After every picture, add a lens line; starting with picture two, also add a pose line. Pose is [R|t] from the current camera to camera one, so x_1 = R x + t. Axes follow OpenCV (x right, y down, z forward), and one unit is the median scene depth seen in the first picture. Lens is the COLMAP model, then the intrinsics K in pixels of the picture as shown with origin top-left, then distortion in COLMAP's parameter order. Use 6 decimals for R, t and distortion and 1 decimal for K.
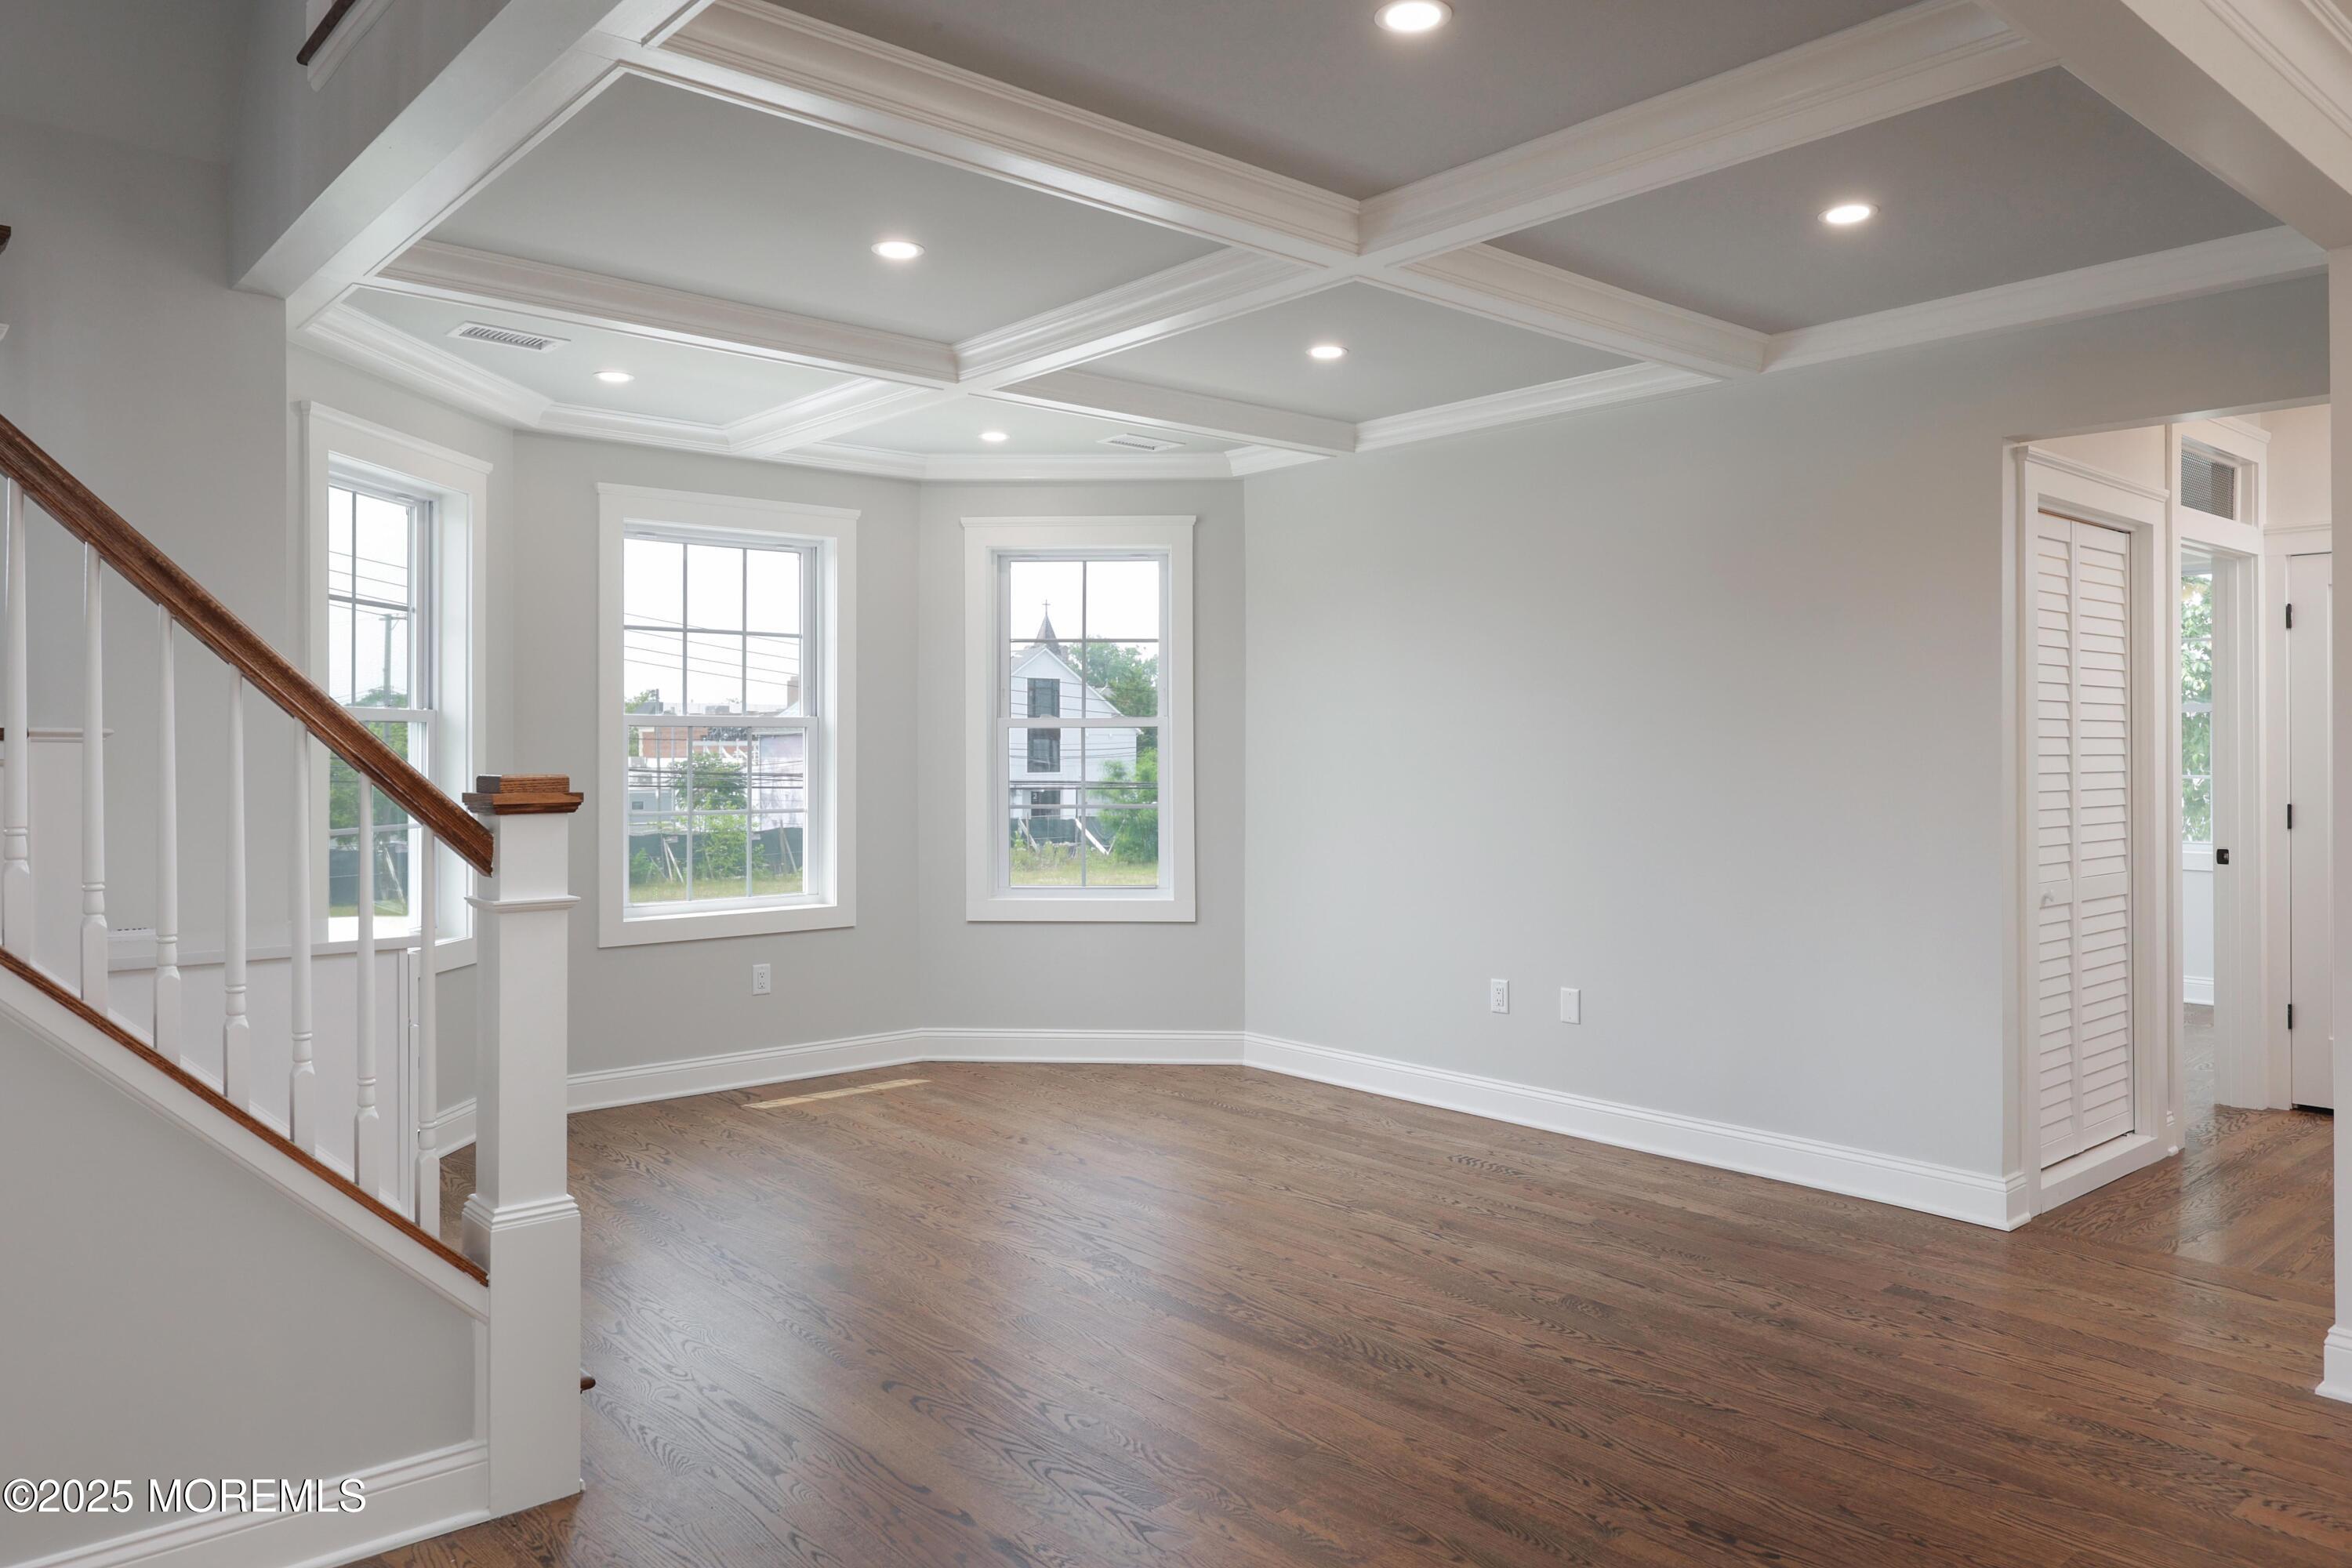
lens RADIAL K [[1583.2, 0, 1175.0], [0, 1583.2, 745.6], [0, 0, 1]] dist [-0.002198, 0.002507]
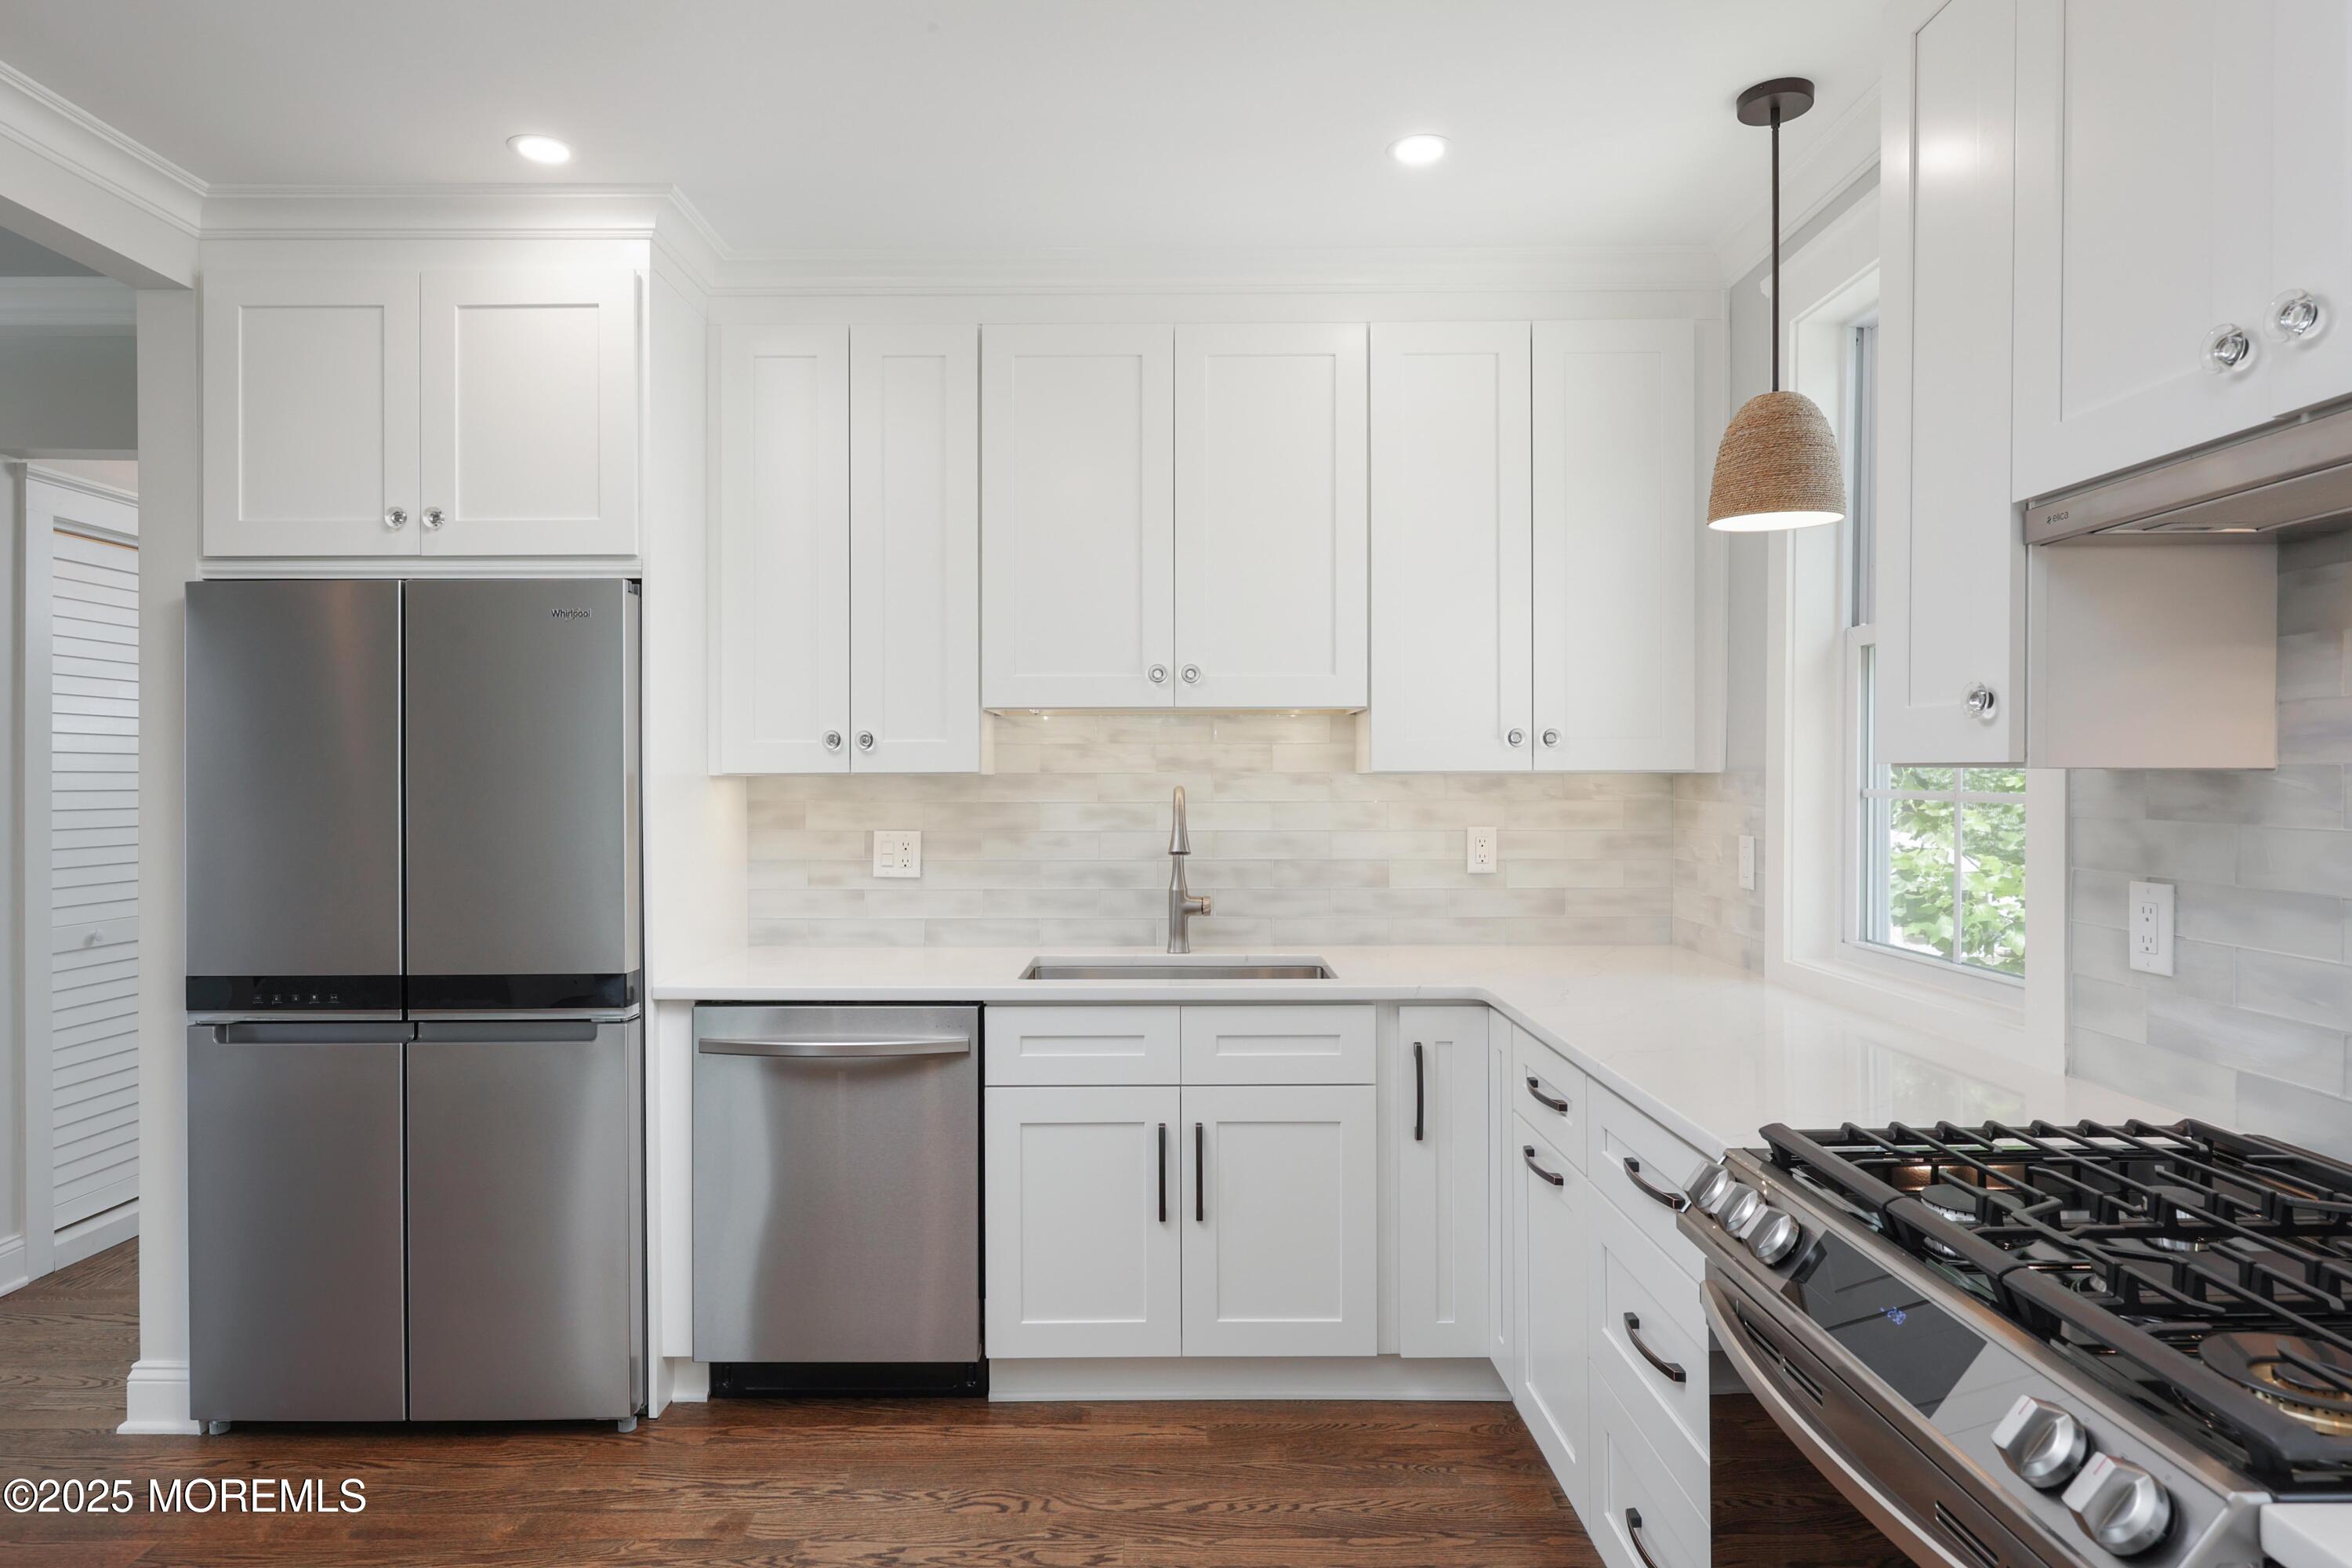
lens RADIAL K [[1366.6, 0, 1176.0], [0, 1366.6, 777.0], [0, 0, 1]] dist [-0.000199, -0.001952]
pose [[0.653643, 0.000072, 0.756803, 0.334901], [-0.001808, 0.999997, 0.001466, -0.004626], [-0.756801, -0.002327, 0.653641, -0.043573]]
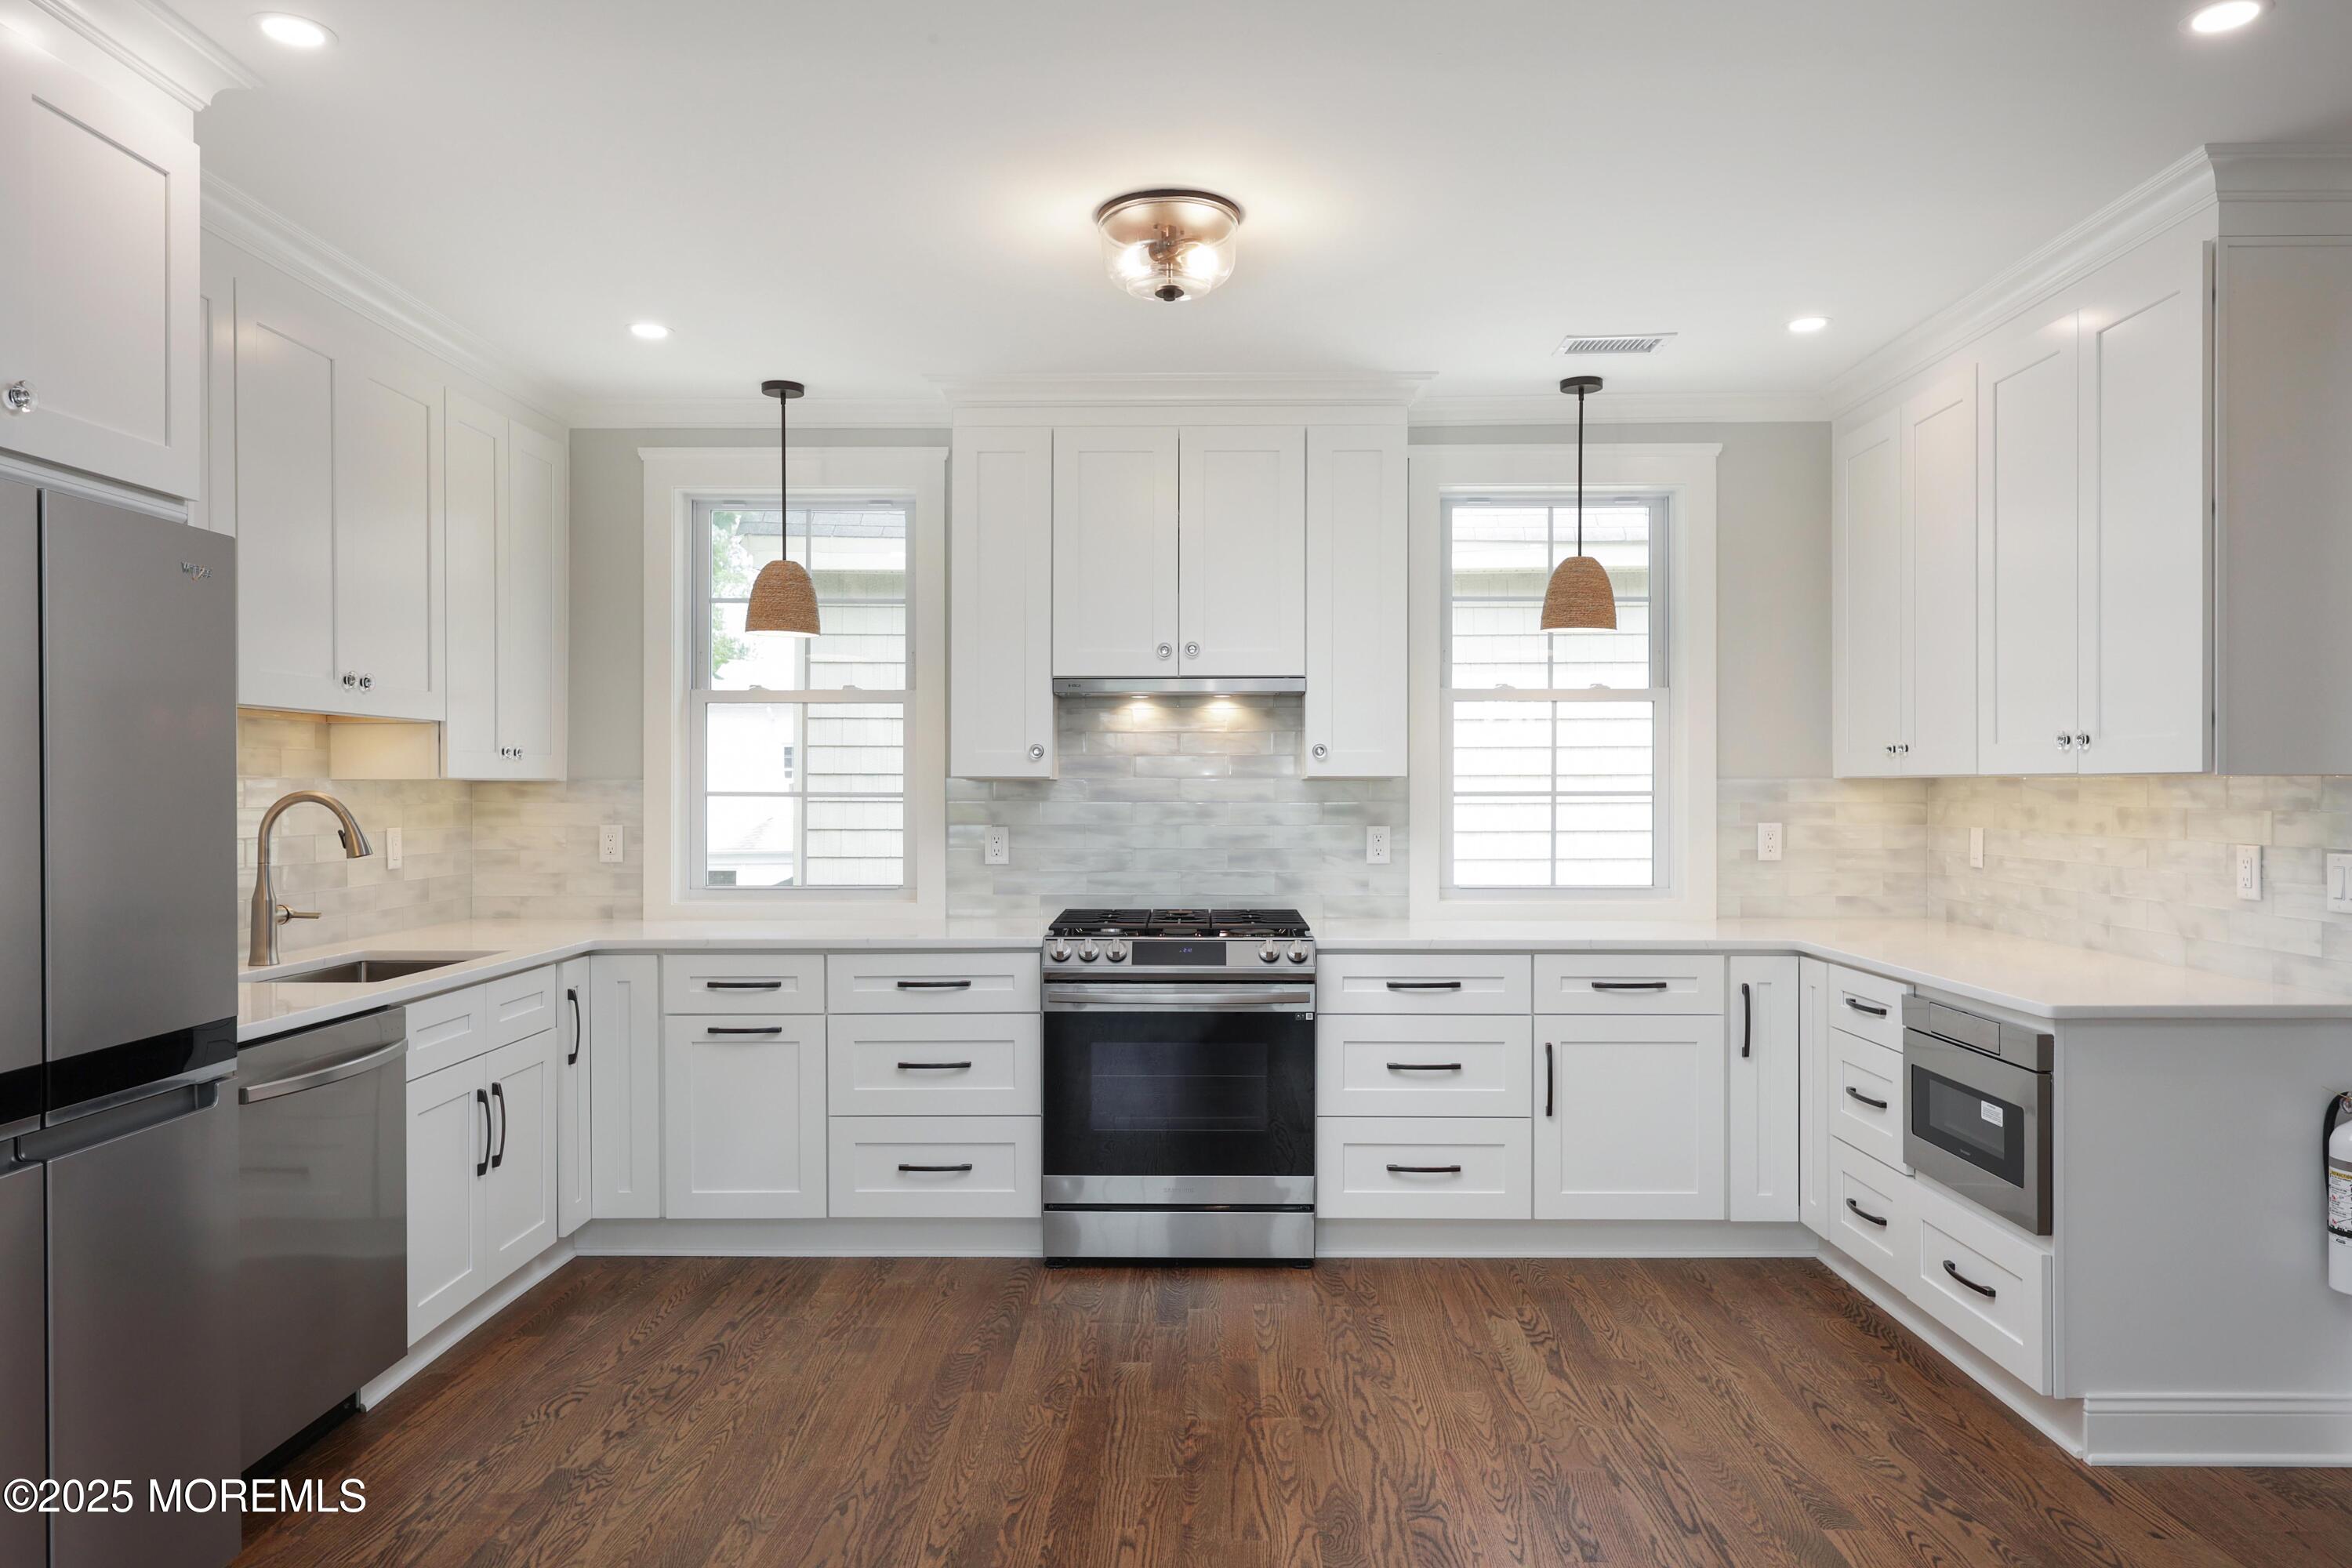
lens RADIAL K [[1583.2, 0, 1177.3], [0, 1583.2, 794.3], [0, 0, 1]] dist [-0.002198, 0.002507]
pose [[-0.748951, 0.001310, 0.662624, 0.013605], [0.001696, 0.999999, -0.000060, 0.003083], [-0.662623, 0.001079, -0.748952, 0.693761]]
